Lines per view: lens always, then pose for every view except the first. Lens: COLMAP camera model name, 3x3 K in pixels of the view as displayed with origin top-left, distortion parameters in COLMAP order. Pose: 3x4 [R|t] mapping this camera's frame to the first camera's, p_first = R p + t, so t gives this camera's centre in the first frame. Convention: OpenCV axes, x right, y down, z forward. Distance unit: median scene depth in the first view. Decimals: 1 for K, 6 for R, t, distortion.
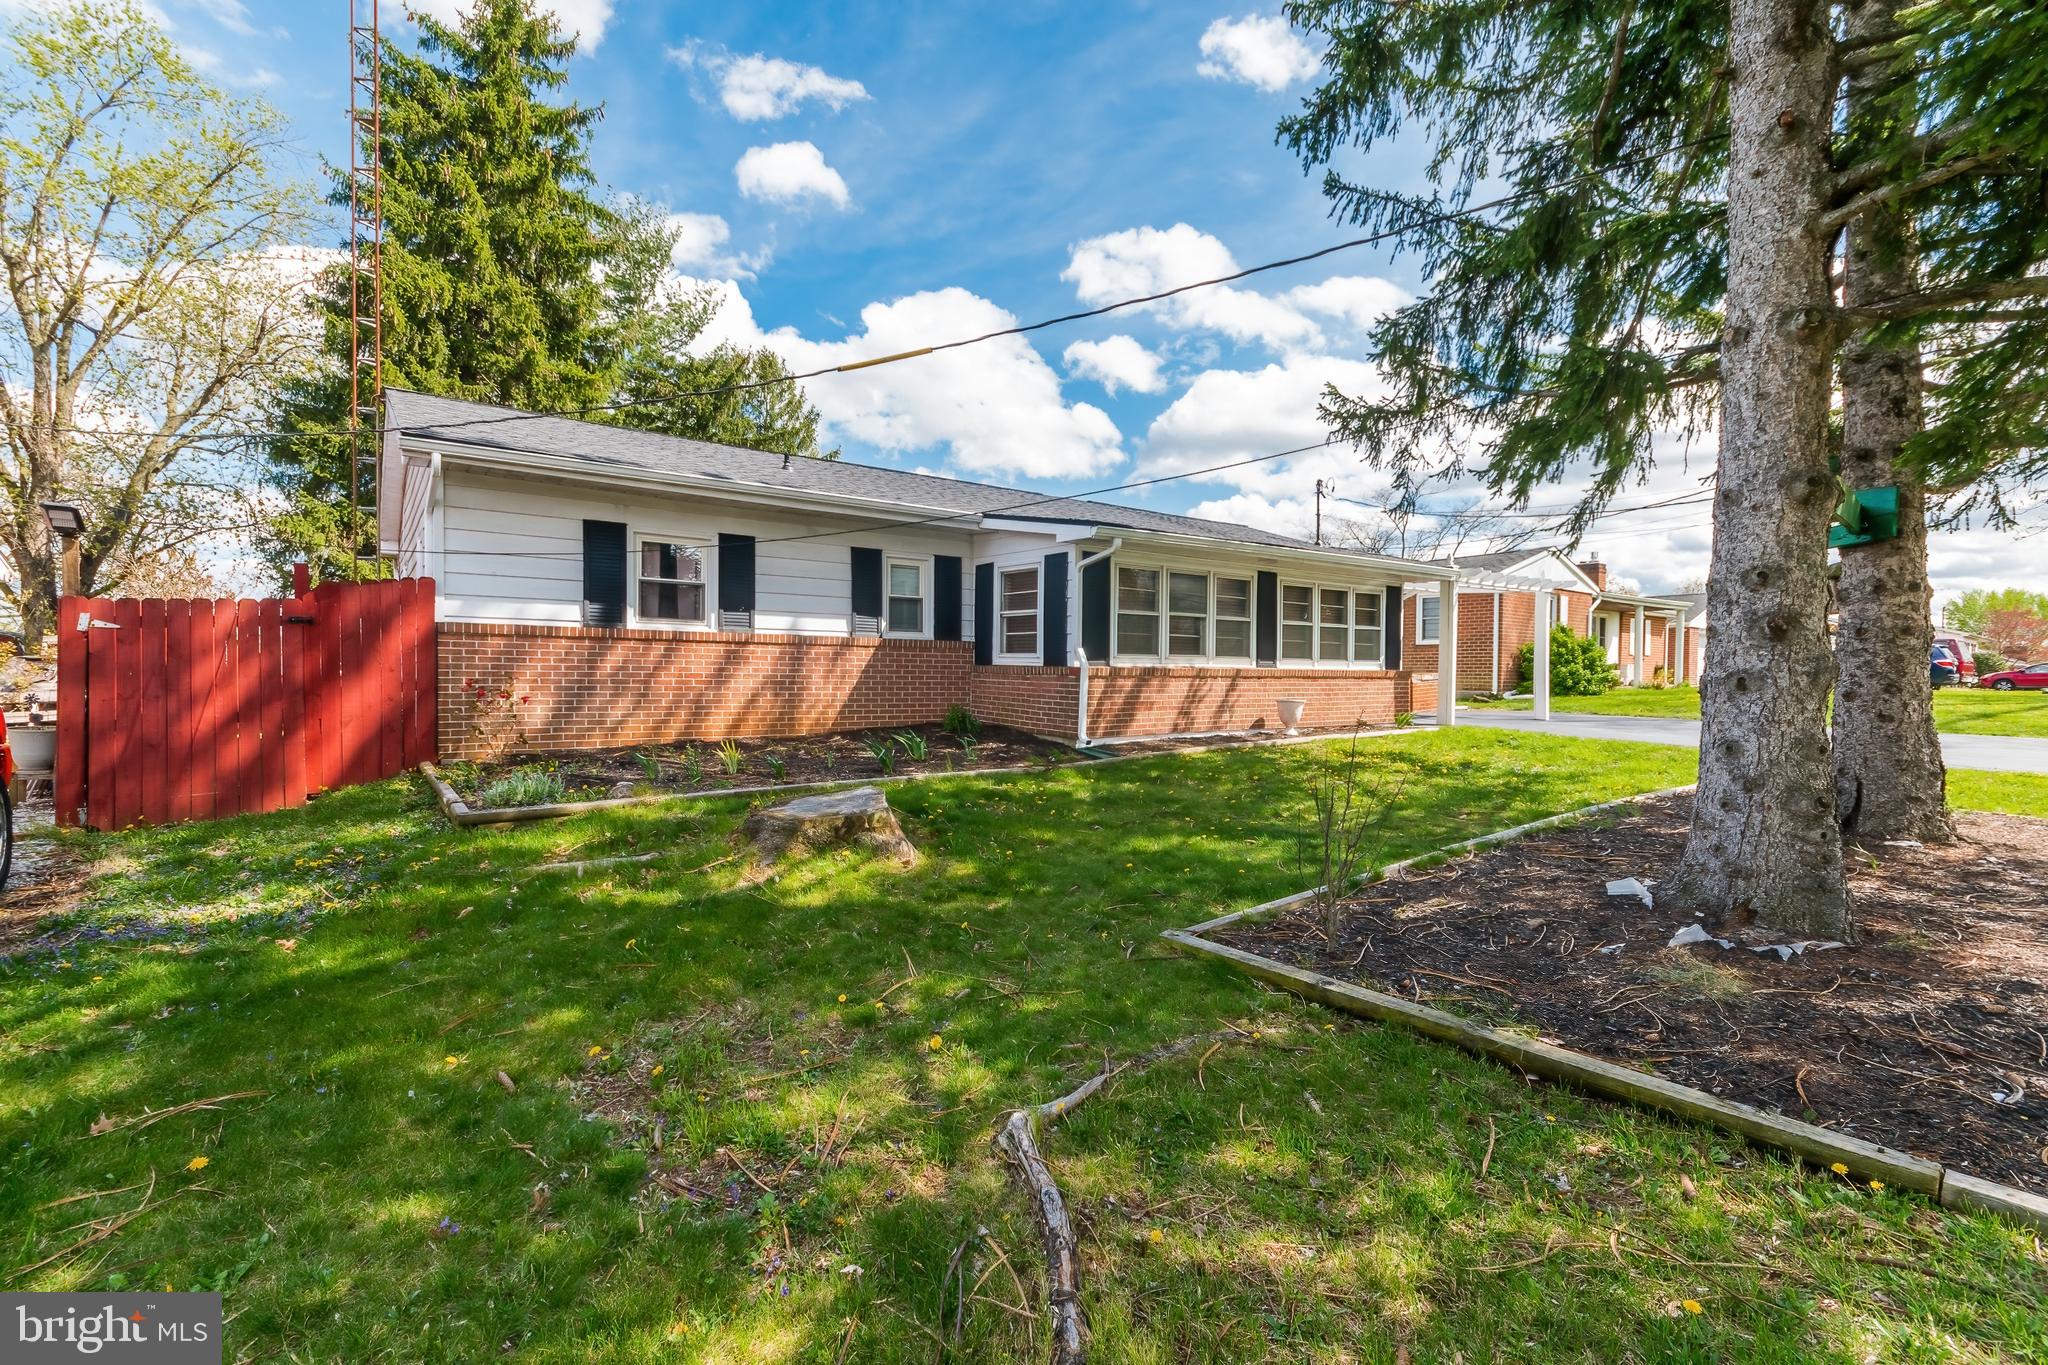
lens RADIAL K [[902.2, 0, 1024.0], [0, 902.2, 682.5], [0, 0, 1]] dist [-0.000402, 0.000063]
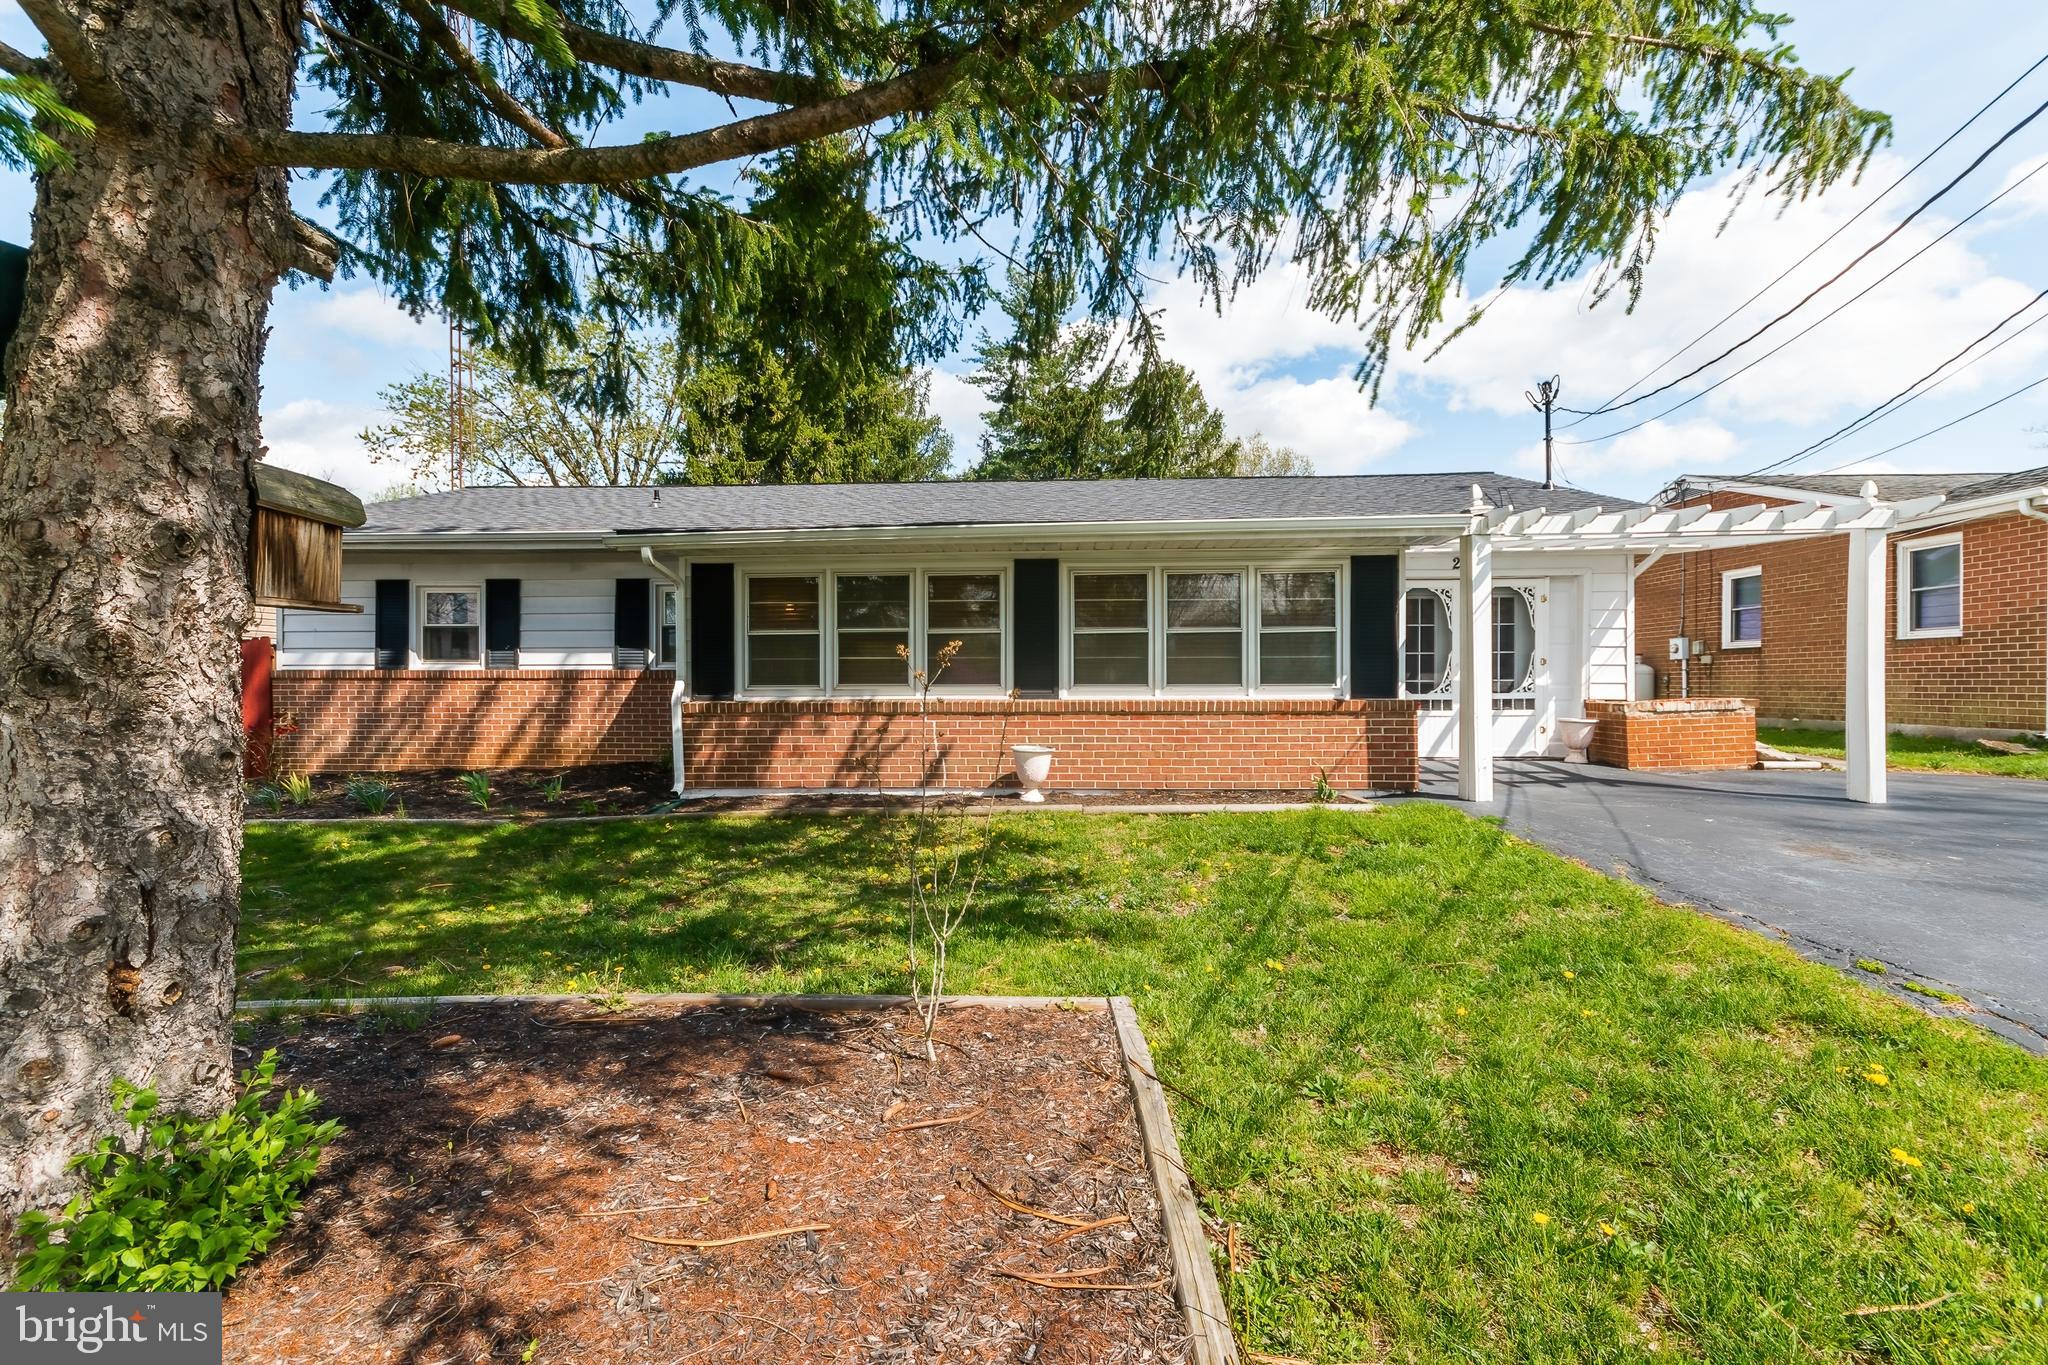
lens RADIAL K [[902.2, 0, 1024.0], [0, 902.2, 682.5], [0, 0, 1]] dist [-0.000402, 0.000063]
pose [[0.768335, -0.009788, -0.639973, 0.803091], [0.003066, 0.999928, -0.011612, -0.024223], [0.640041, 0.006960, 0.768310, 0.540584]]
